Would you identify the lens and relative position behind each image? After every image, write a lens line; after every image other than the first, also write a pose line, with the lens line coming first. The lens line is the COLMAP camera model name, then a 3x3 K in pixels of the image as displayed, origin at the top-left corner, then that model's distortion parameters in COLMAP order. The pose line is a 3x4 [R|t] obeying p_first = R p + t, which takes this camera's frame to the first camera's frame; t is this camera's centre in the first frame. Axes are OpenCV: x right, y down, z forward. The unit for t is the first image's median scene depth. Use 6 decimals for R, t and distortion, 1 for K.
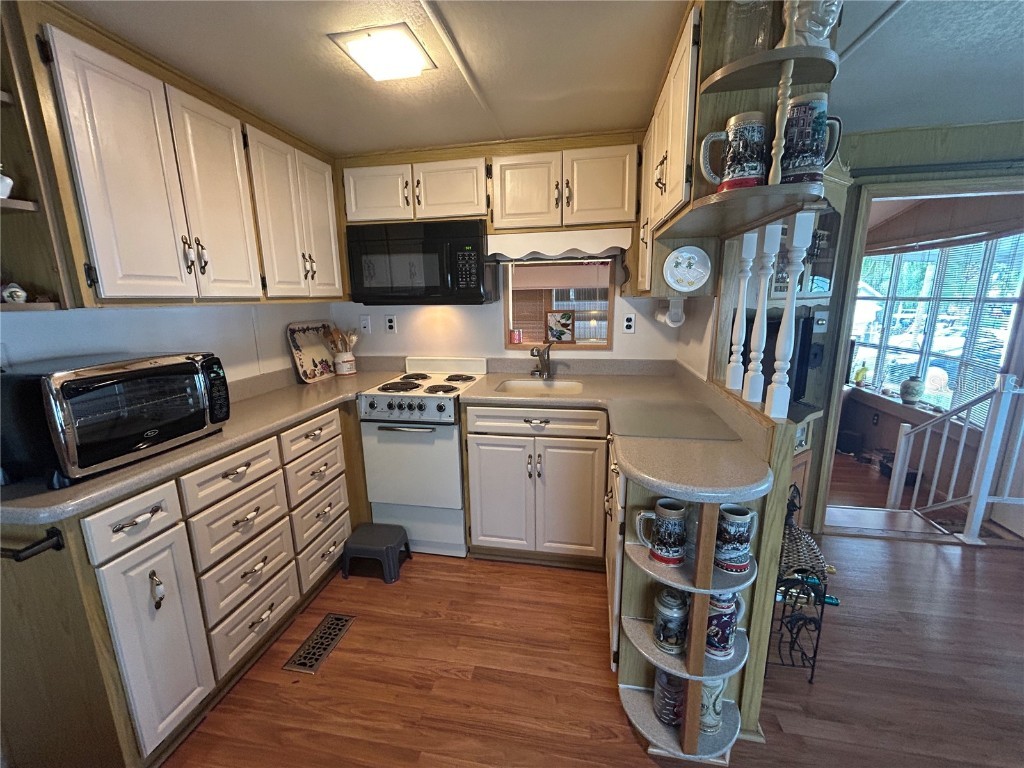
lens RADIAL K [[415.7, 0, 510.0], [0, 415.7, 380.6], [0, 0, 1]] dist [-0.000339, 0.000104]
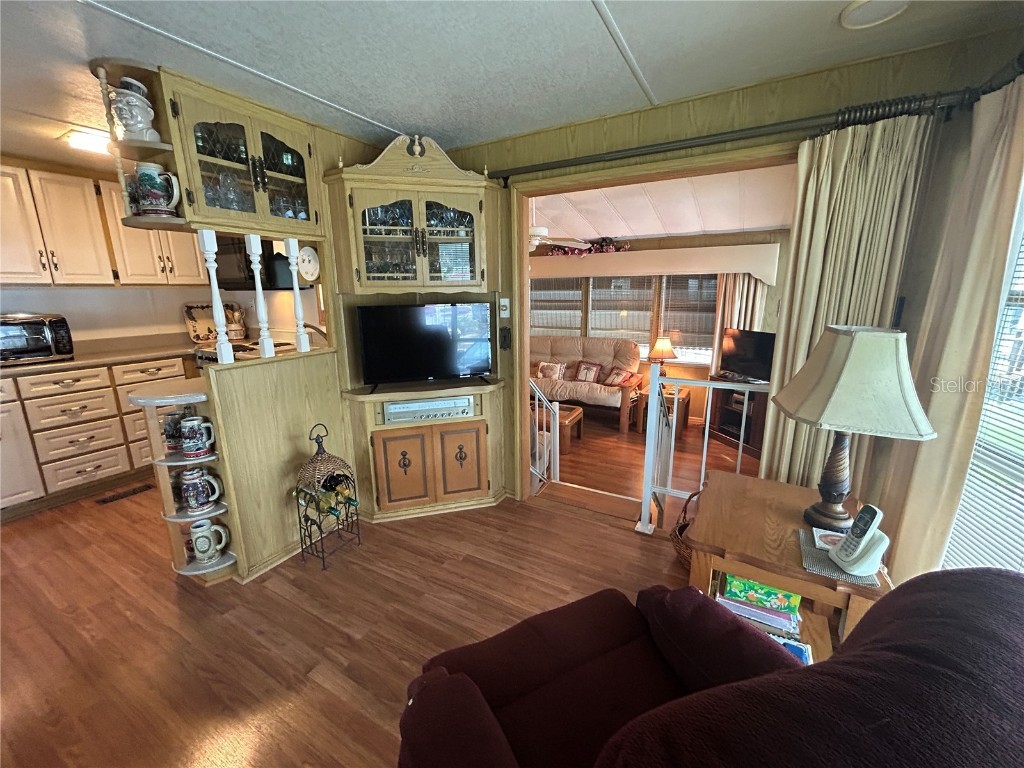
lens RADIAL K [[419.7, 0, 511.9], [0, 419.7, 381.6], [0, 0, 1]] dist [0.000957, 0.000155]
pose [[0.944734, 0.076816, -0.318710, 1.244260], [-0.068694, 0.996964, 0.036665, 0.013613], [0.320559, -0.012745, 0.947143, -0.067479]]
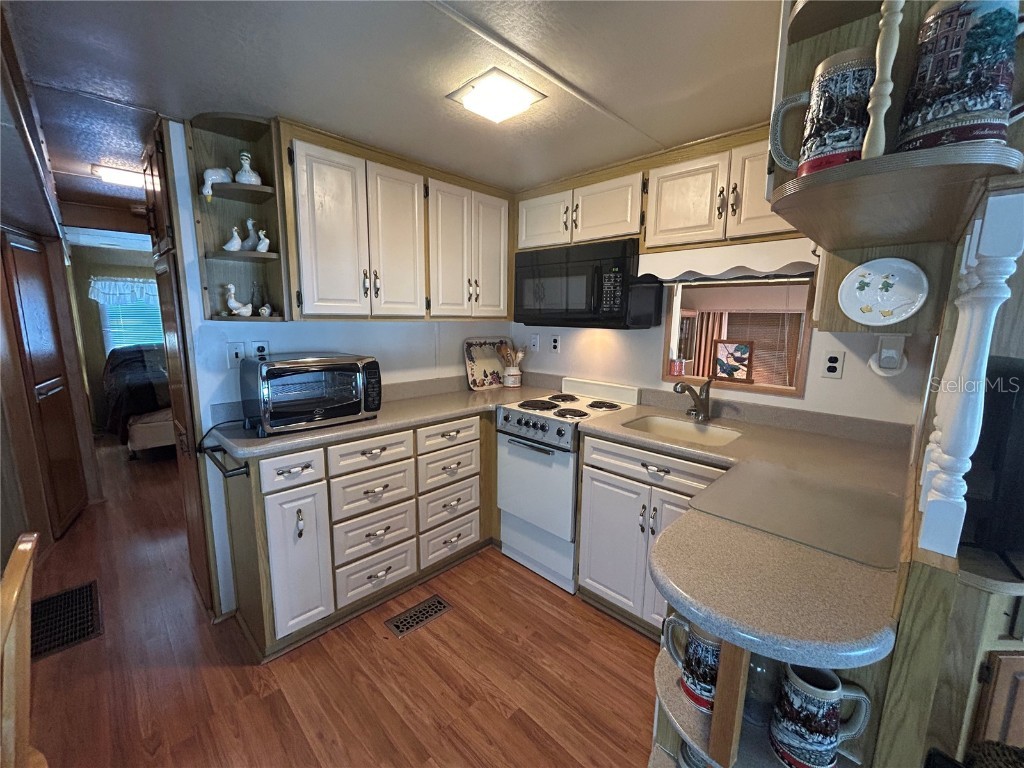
lens RADIAL K [[415.7, 0, 510.0], [0, 415.7, 380.6], [0, 0, 1]] dist [-0.000339, 0.000104]
pose [[0.829302, 0.112946, -0.547267, 0.258024], [-0.136689, 0.990610, -0.002689, -0.036365], [0.541825, 0.077035, 0.836954, 0.107175]]
